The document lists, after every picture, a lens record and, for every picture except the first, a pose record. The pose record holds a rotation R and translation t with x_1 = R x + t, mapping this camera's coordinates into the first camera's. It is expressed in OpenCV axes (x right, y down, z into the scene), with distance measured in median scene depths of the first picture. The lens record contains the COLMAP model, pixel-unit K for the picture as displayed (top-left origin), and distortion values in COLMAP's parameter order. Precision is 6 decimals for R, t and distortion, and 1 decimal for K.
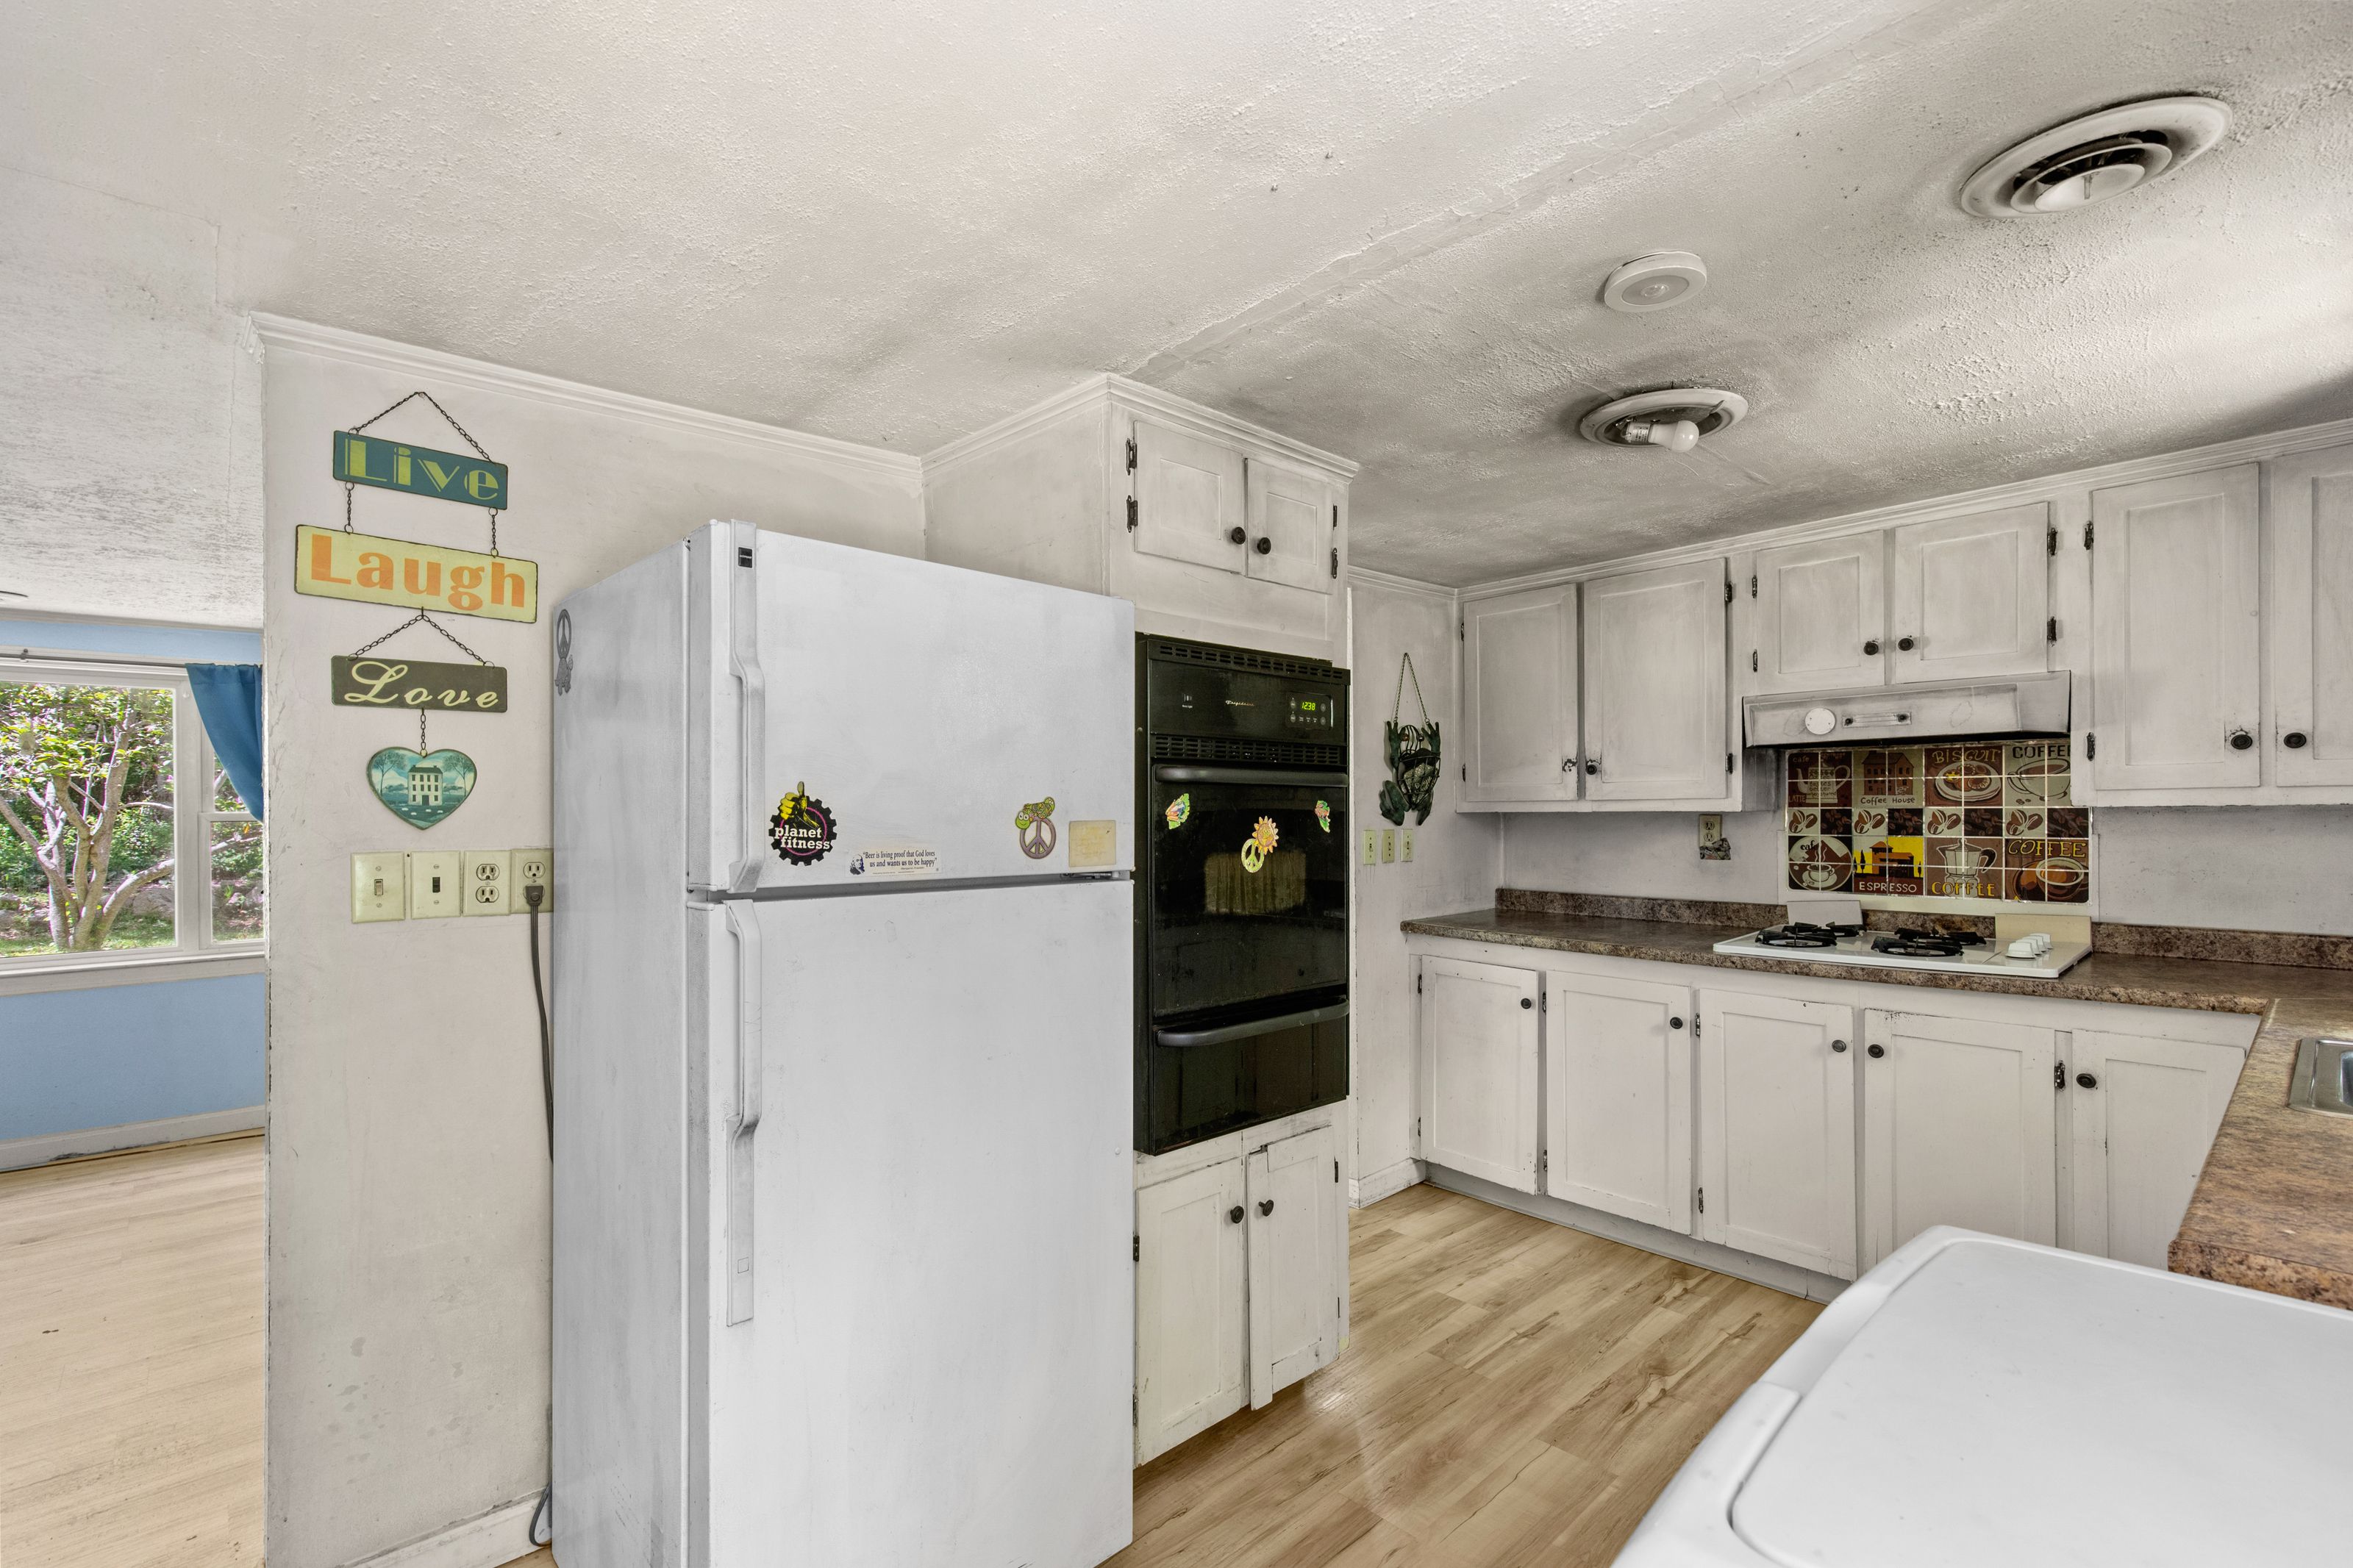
lens RADIAL K [[1070.0, 0, 1189.9], [0, 1070.0, 819.2], [0, 0, 1]] dist [0.011924, -0.001677]
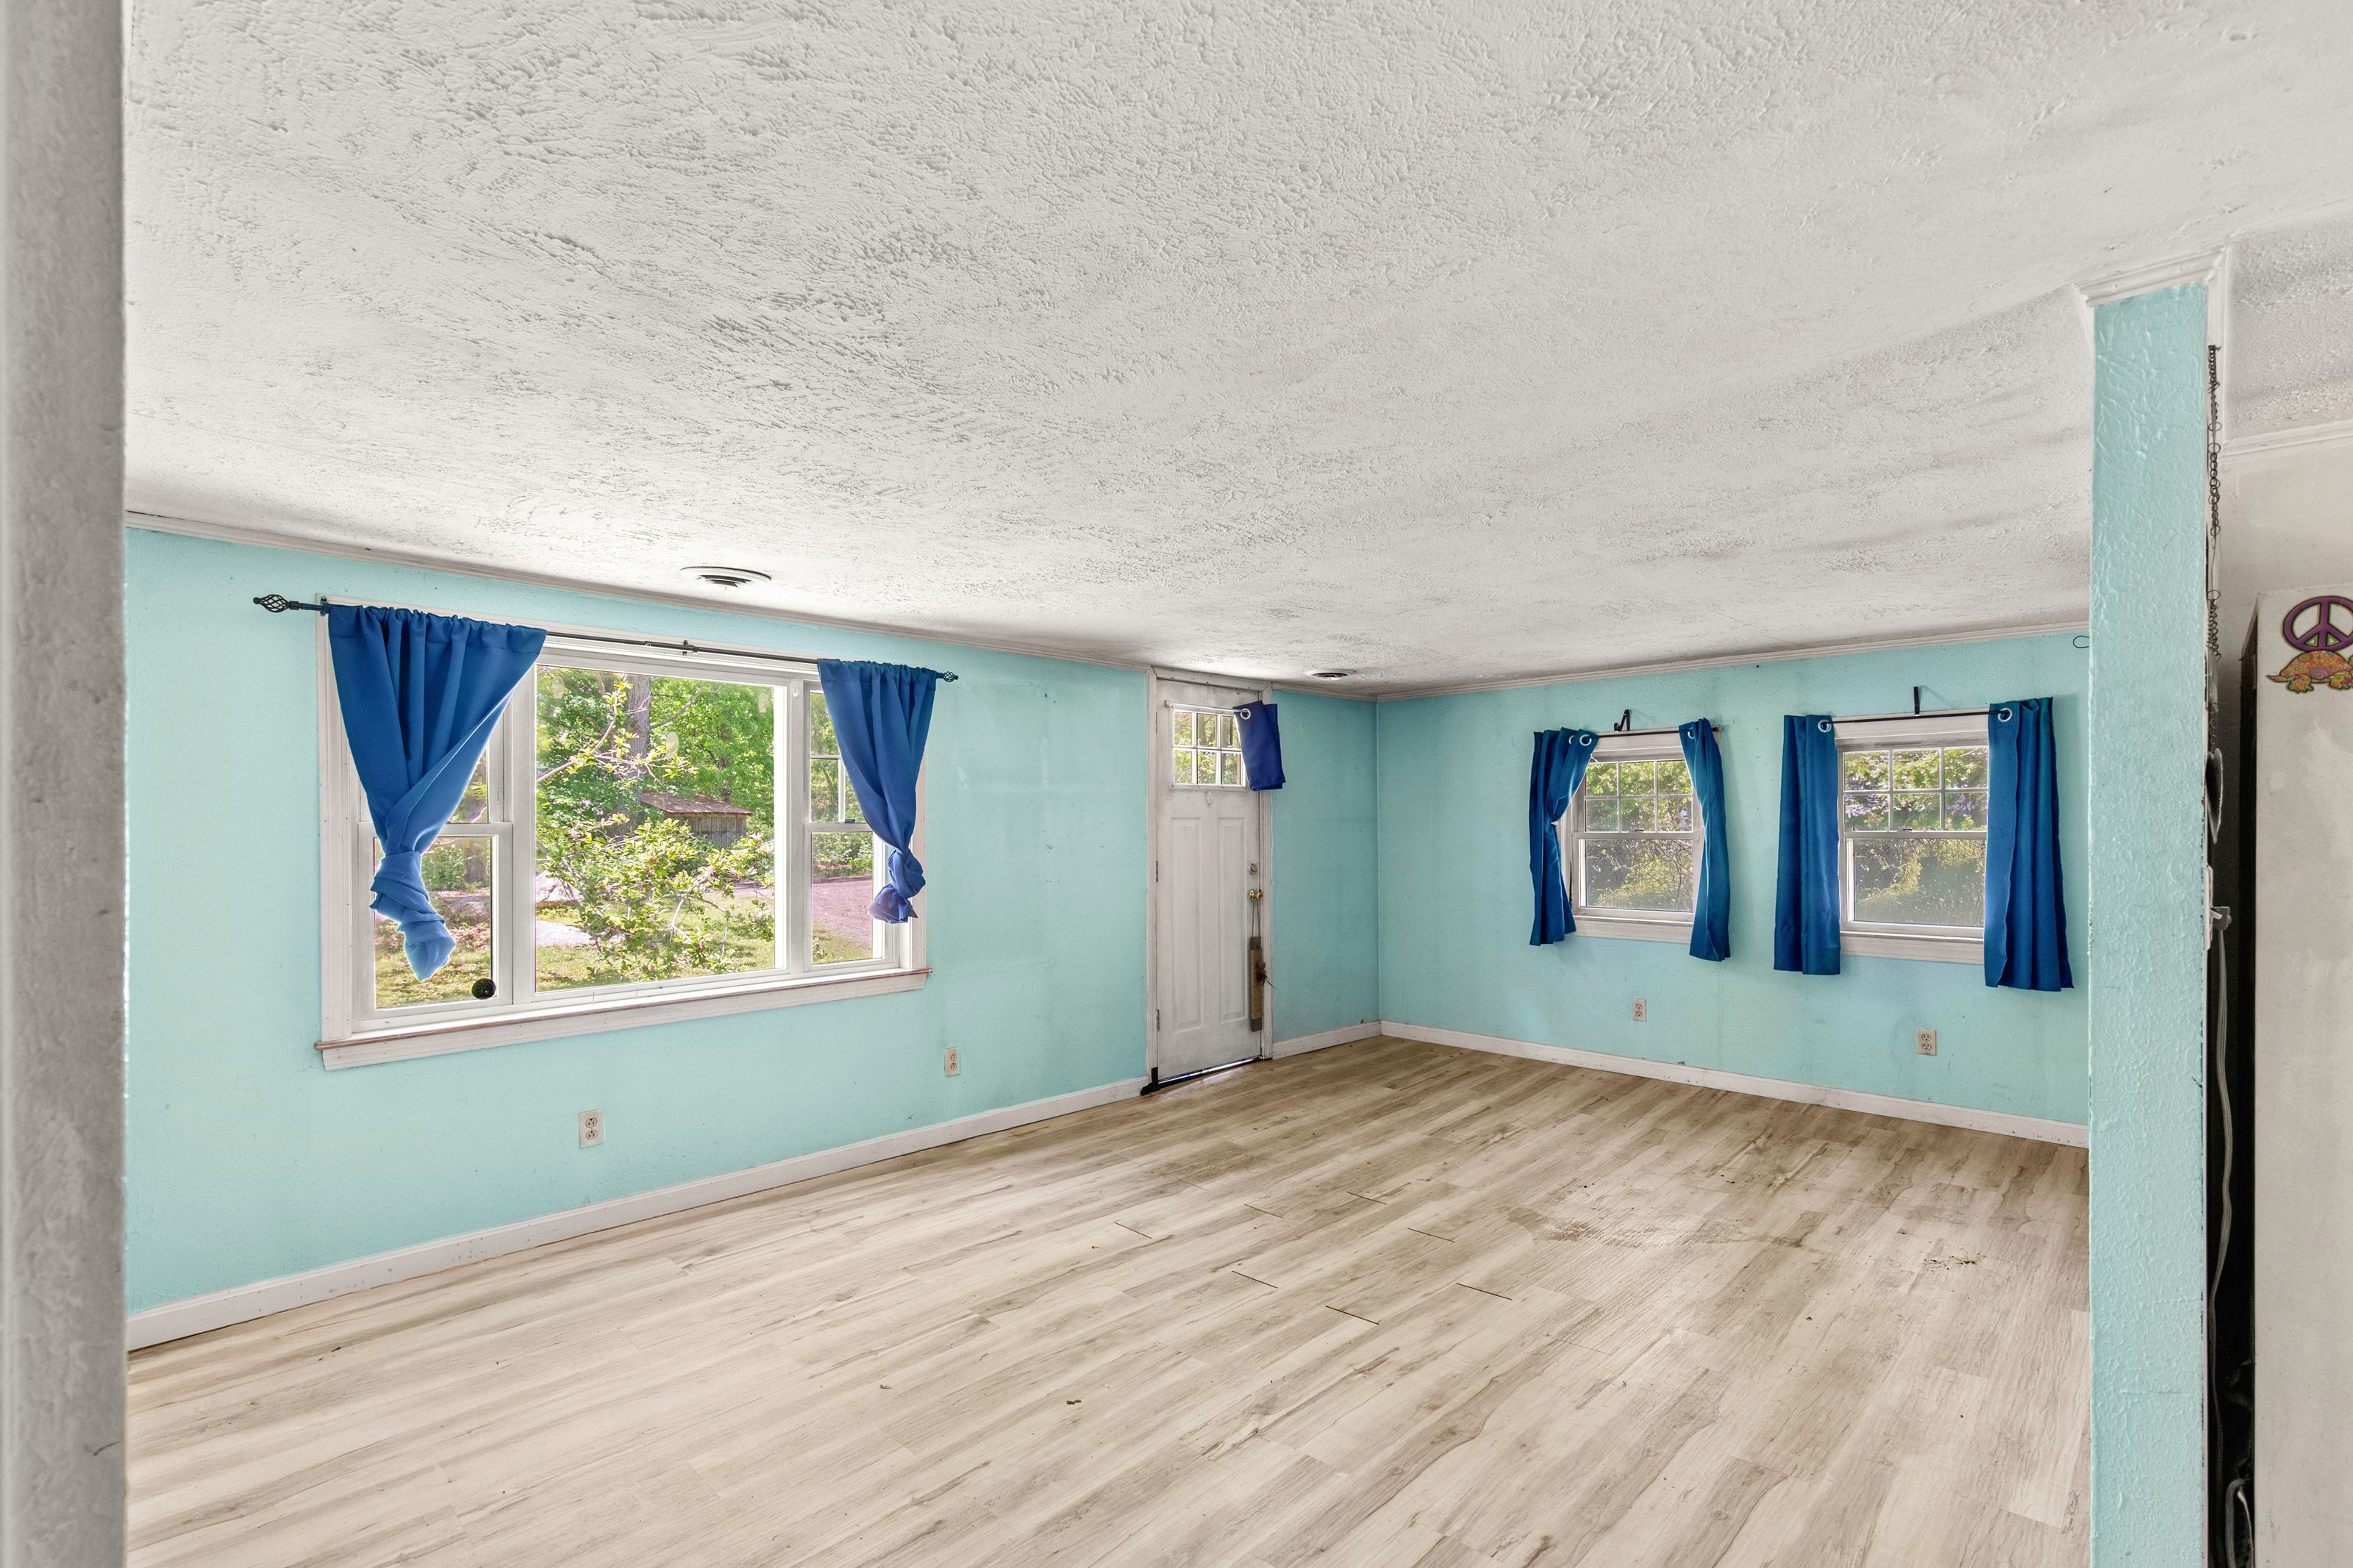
lens RADIAL K [[1070.0, 0, 1196.4], [0, 1070.0, 801.3], [0, 0, 1]] dist [0.011924, -0.001677]
pose [[0.998064, 0.006075, 0.061903, -0.960431], [-0.004275, 0.999566, -0.029163, 0.003658], [-0.062054, 0.028842, 0.997656, 0.098348]]
